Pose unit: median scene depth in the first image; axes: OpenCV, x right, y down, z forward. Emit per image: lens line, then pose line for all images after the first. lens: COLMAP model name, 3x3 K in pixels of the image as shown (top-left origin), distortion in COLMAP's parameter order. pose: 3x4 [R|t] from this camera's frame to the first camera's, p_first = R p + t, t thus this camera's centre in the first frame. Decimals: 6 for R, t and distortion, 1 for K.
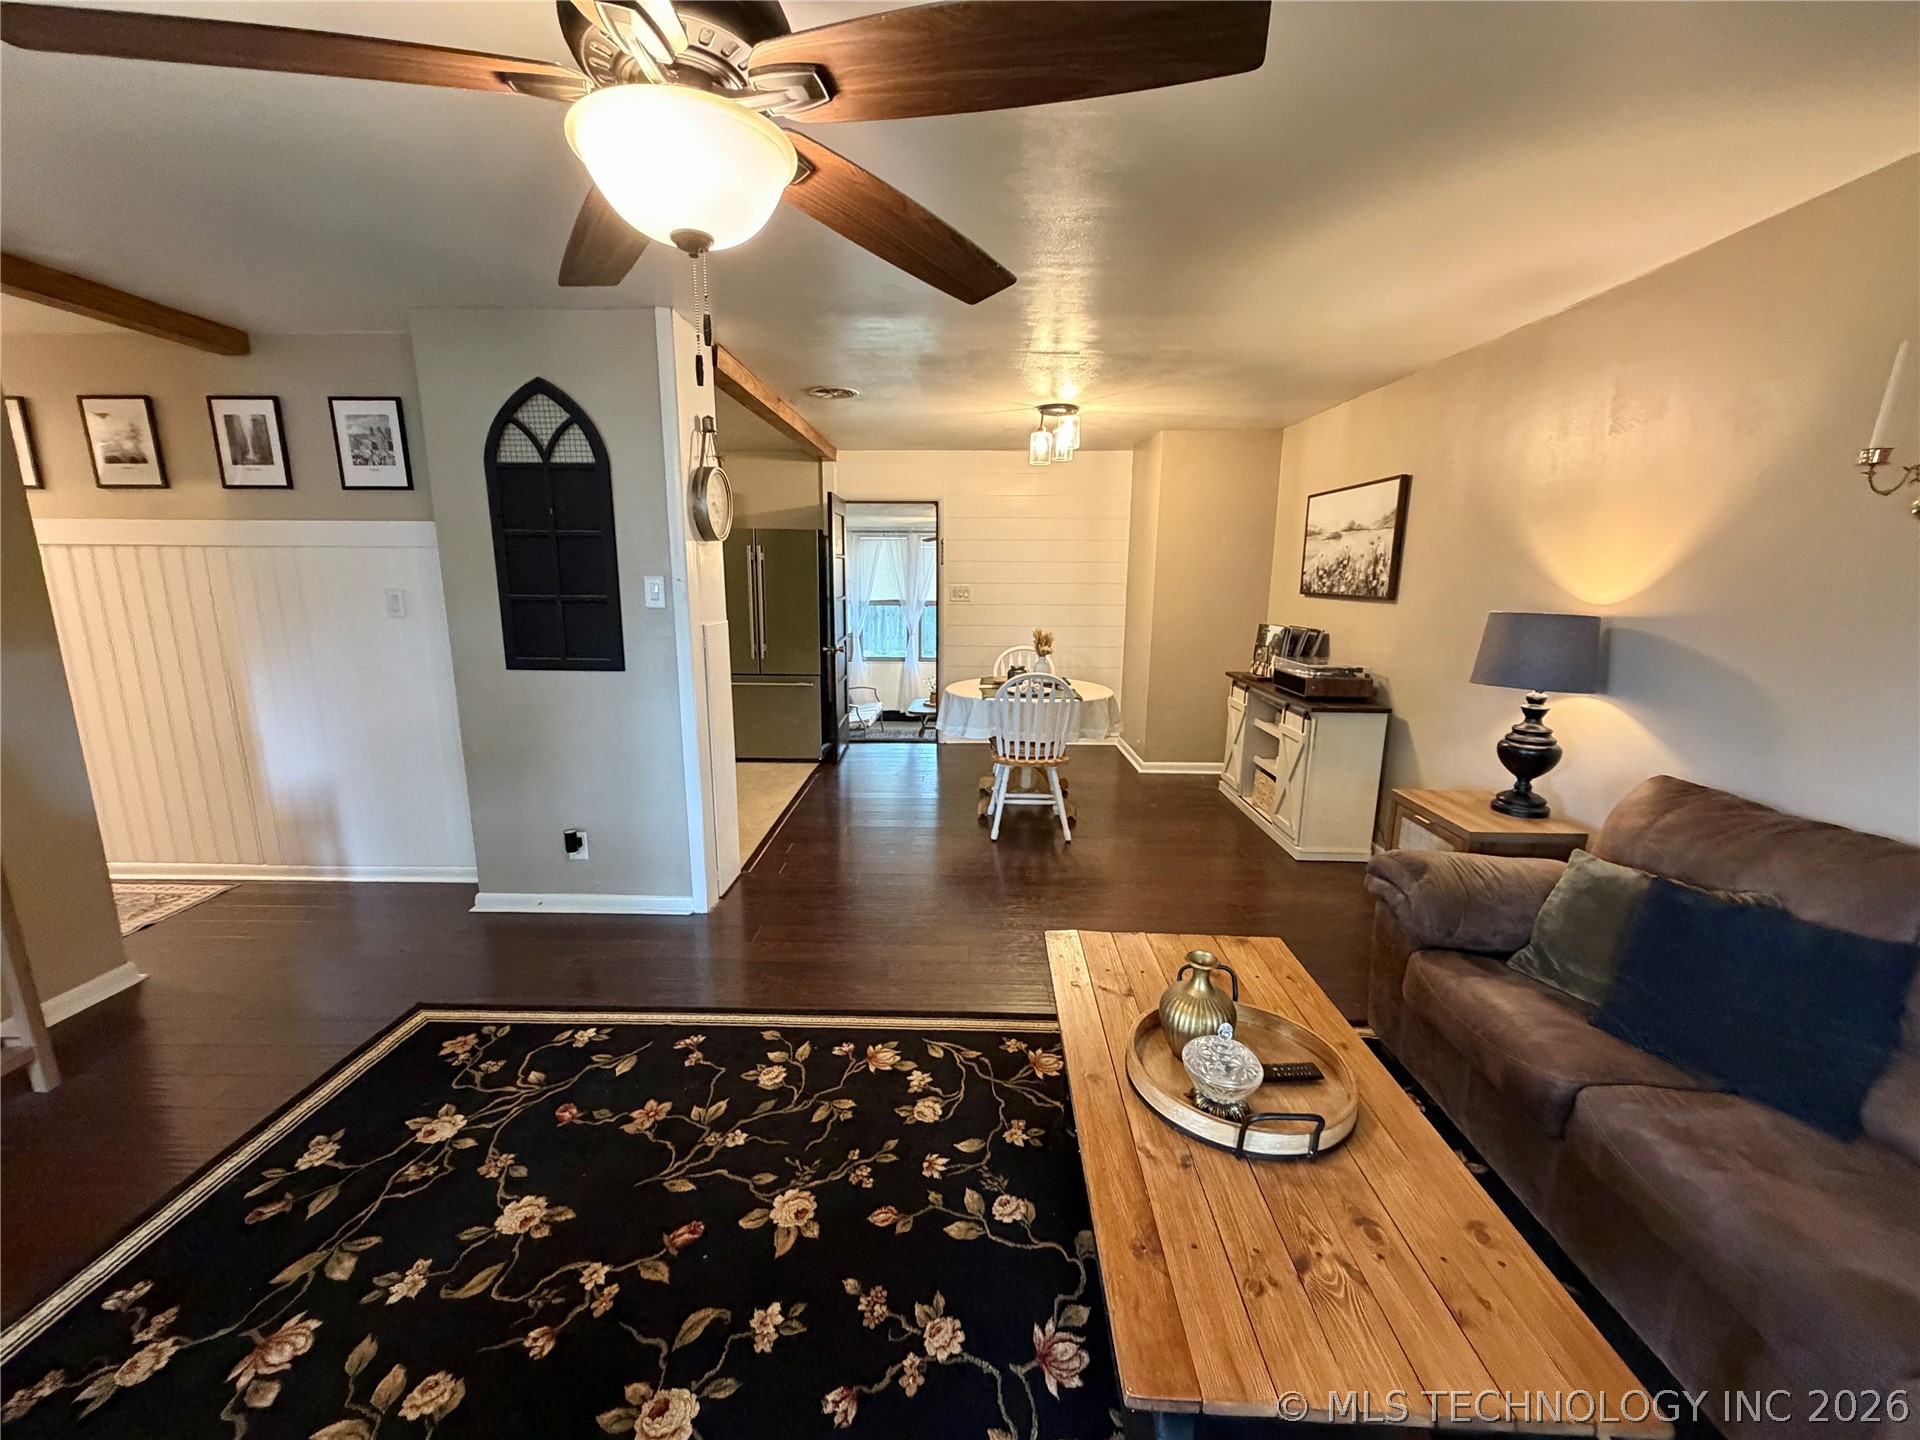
lens RADIAL K [[765.1, 0, 954.1], [0, 765.1, 721.1], [0, 0, 1]] dist [0.000264, 0.000053]
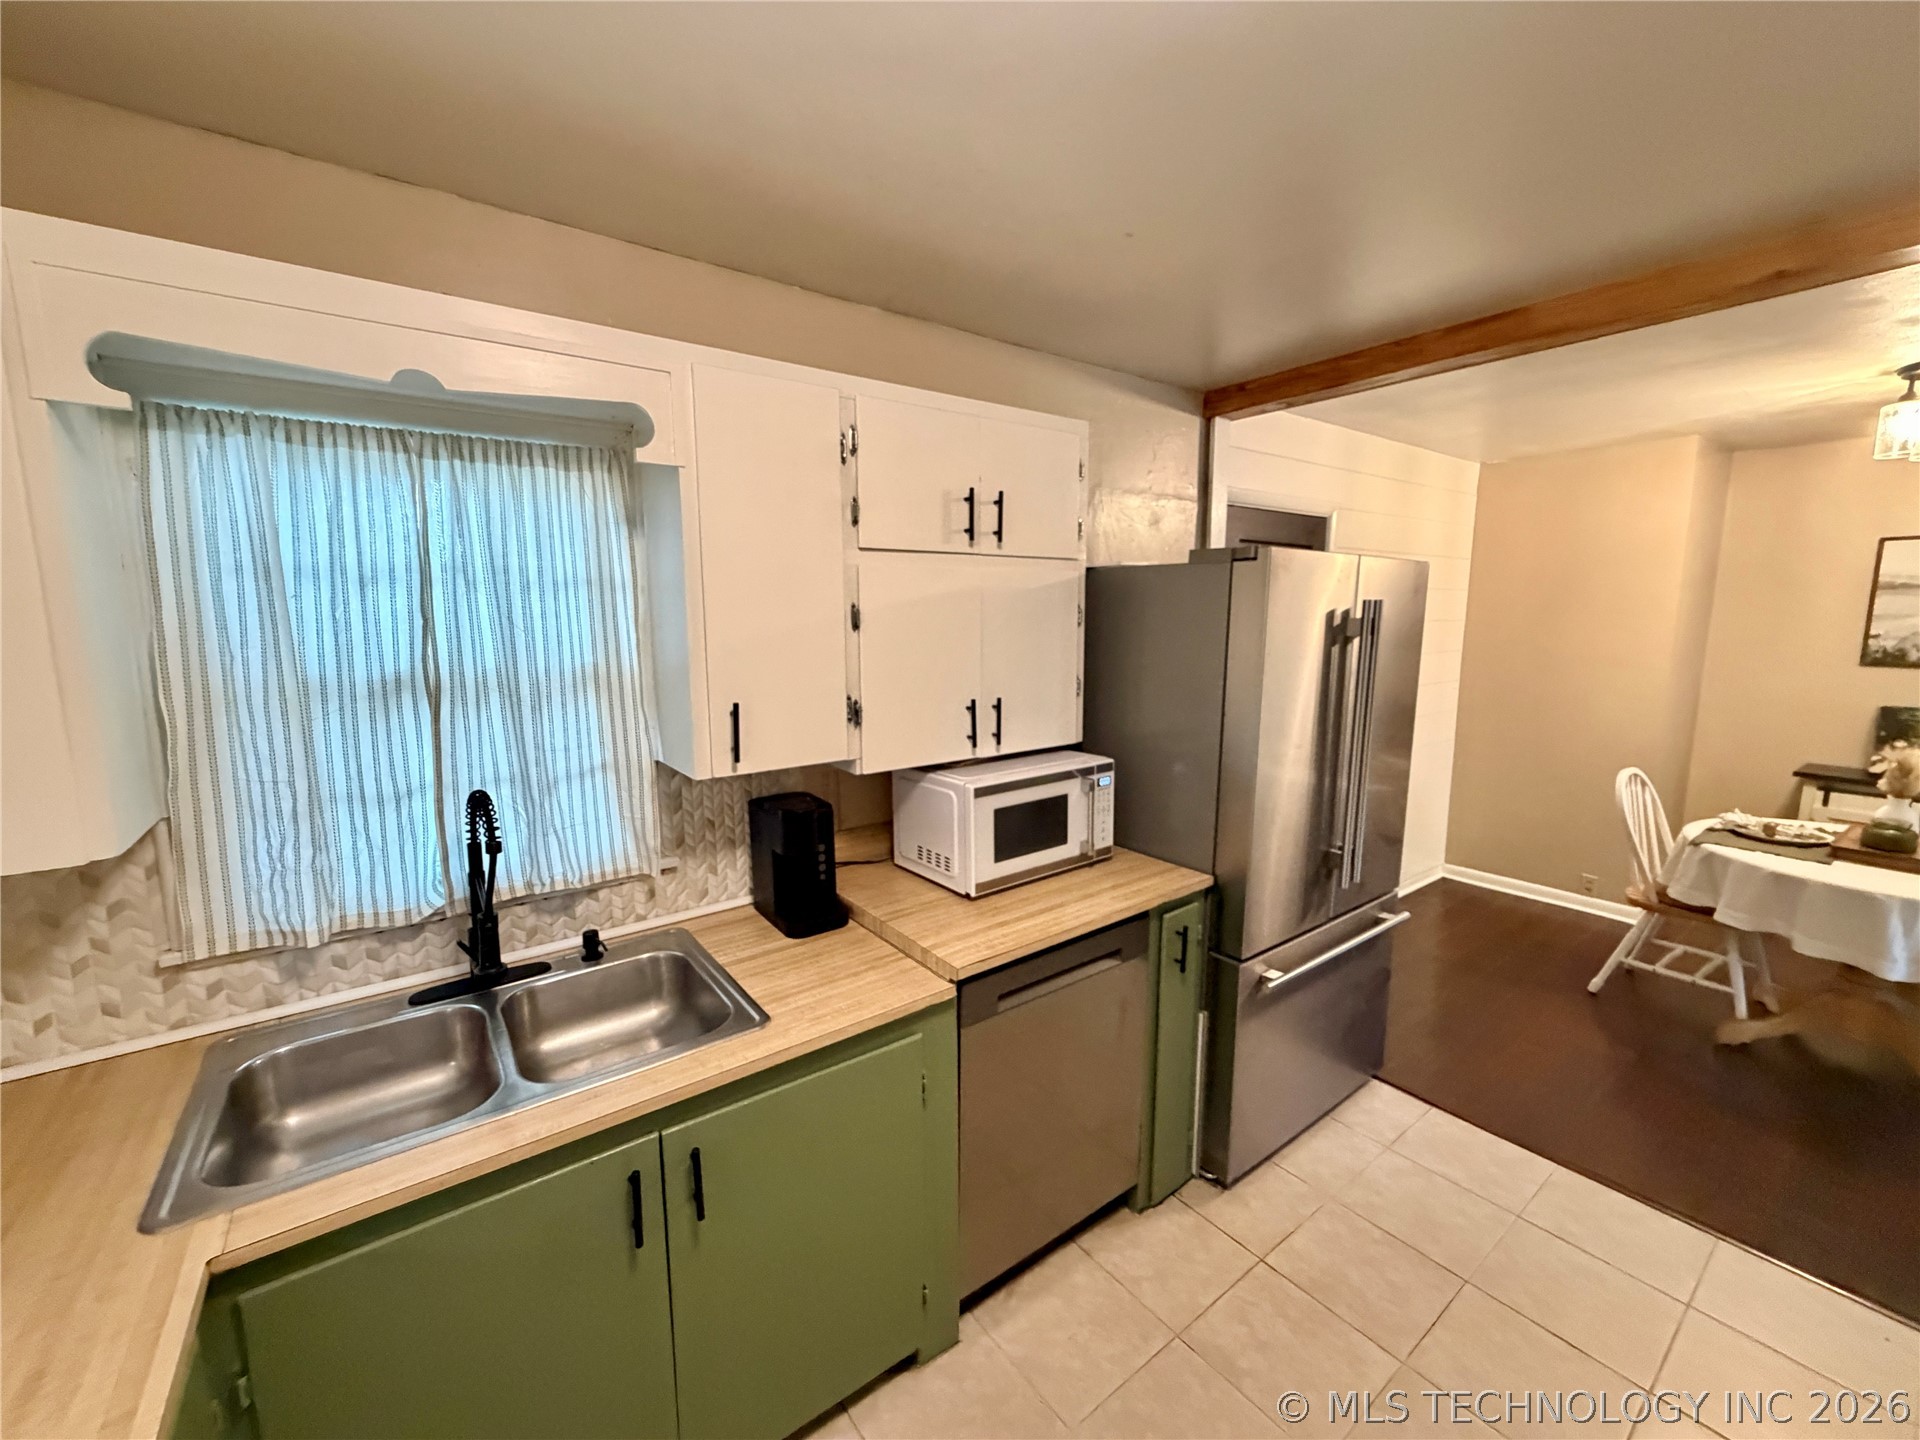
lens RADIAL K [[764.9, 0, 953.1], [0, 764.9, 722.6], [0, 0, 1]] dist [-0.000210, -0.000210]
pose [[0.795140, -0.097339, 0.598563, -1.365945], [0.127535, 0.991801, -0.008132, -0.397433], [-0.592863, 0.082803, 0.801035, 1.702202]]
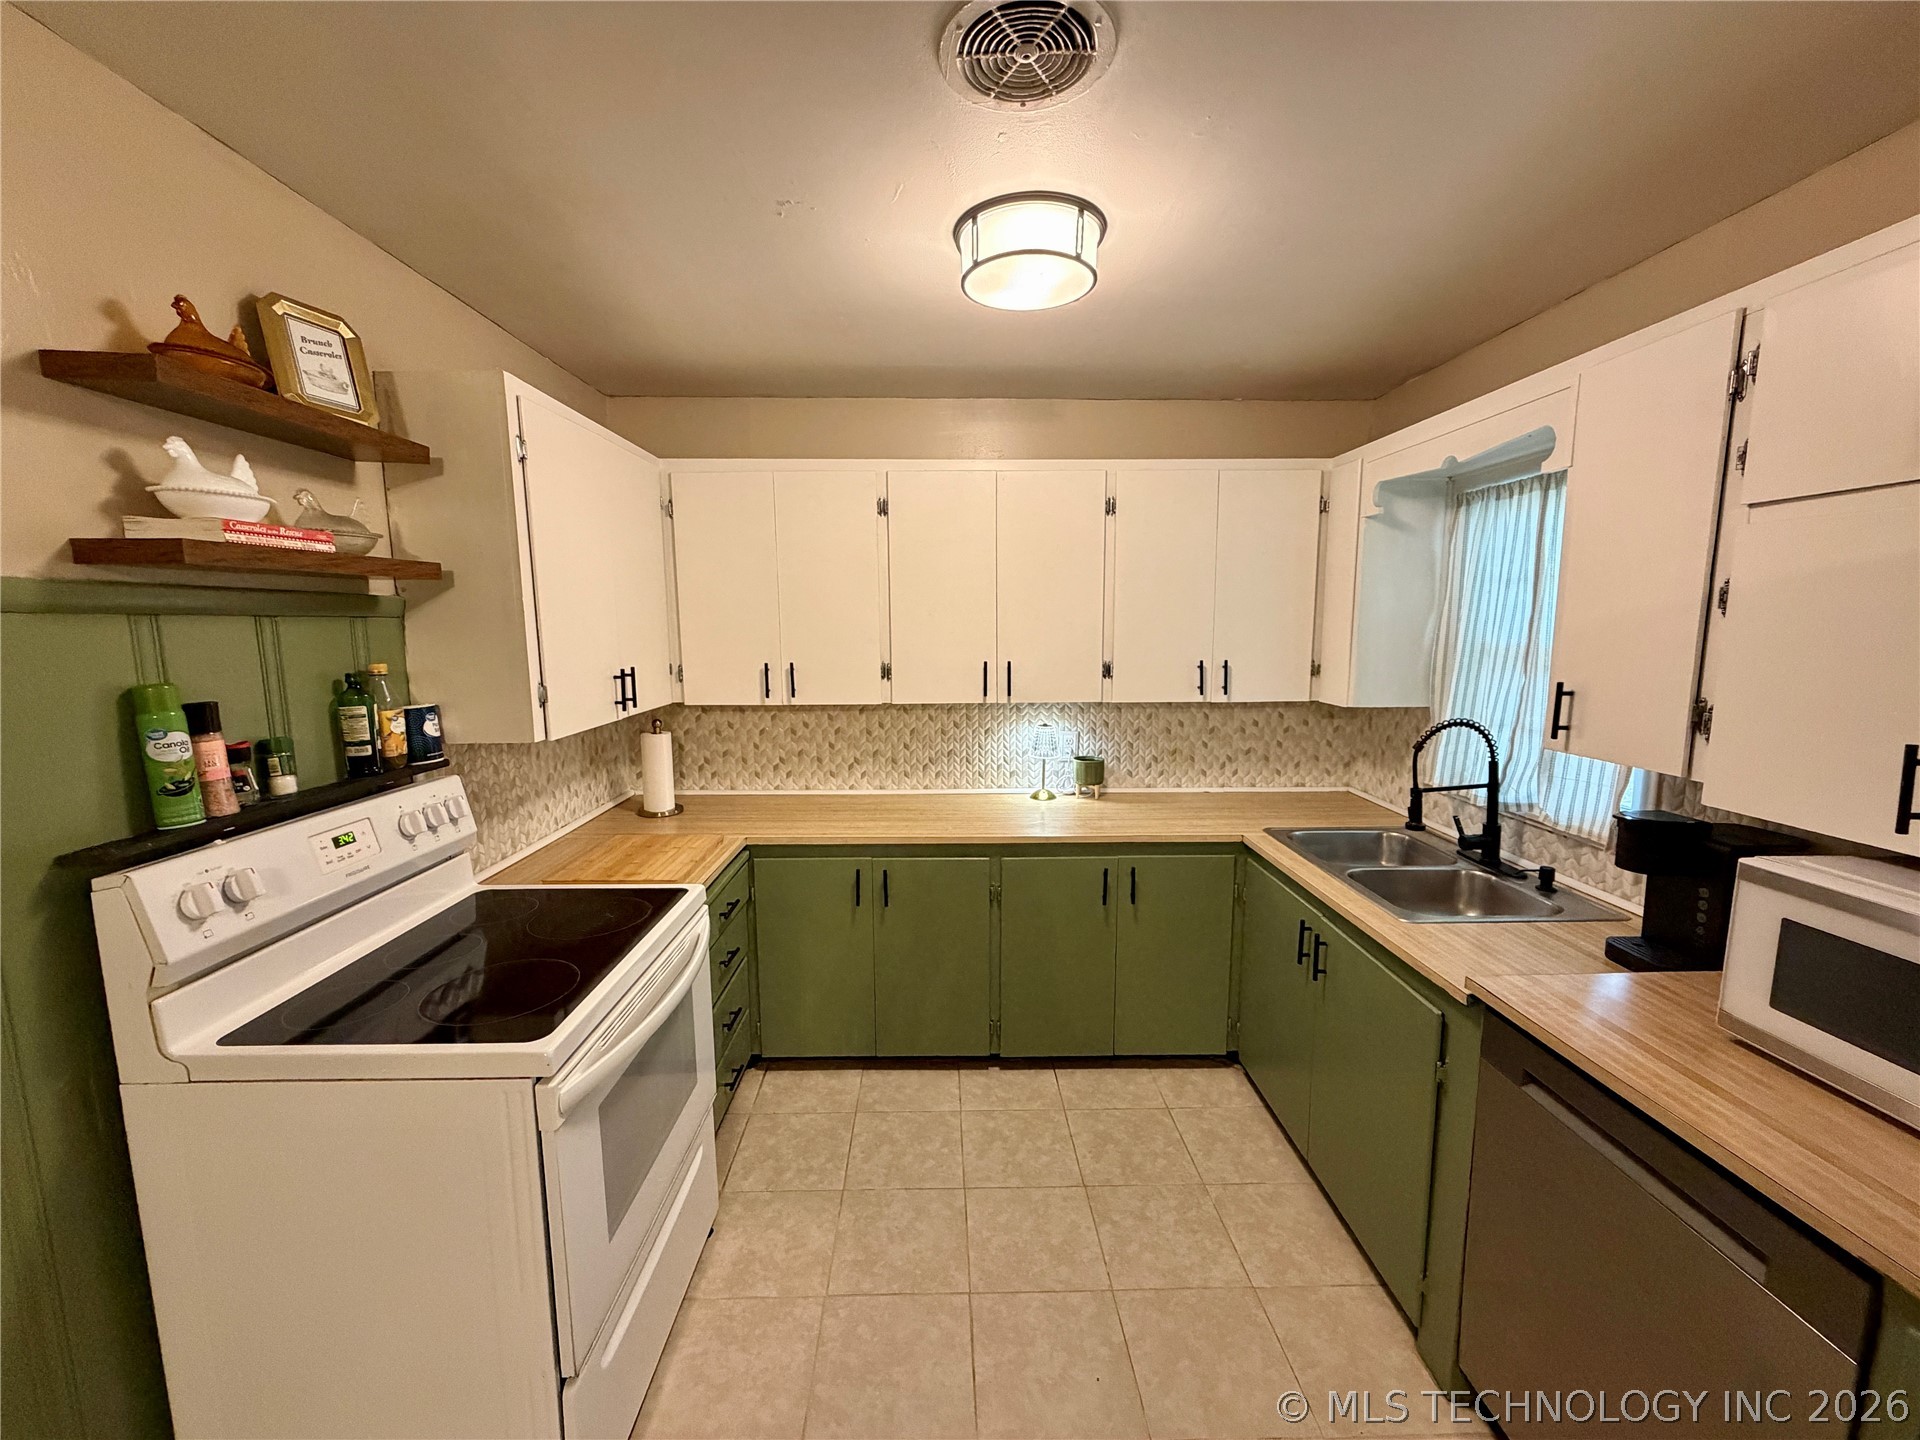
lens RADIAL K [[764.9, 0, 953.1], [0, 764.9, 722.6], [0, 0, 1]] dist [-0.000210, -0.000210]
pose [[0.028506, 0.126859, -0.991511, -0.538427], [-0.188406, 0.974817, 0.119307, -0.387734], [0.981677, 0.183406, 0.051689, 1.761587]]
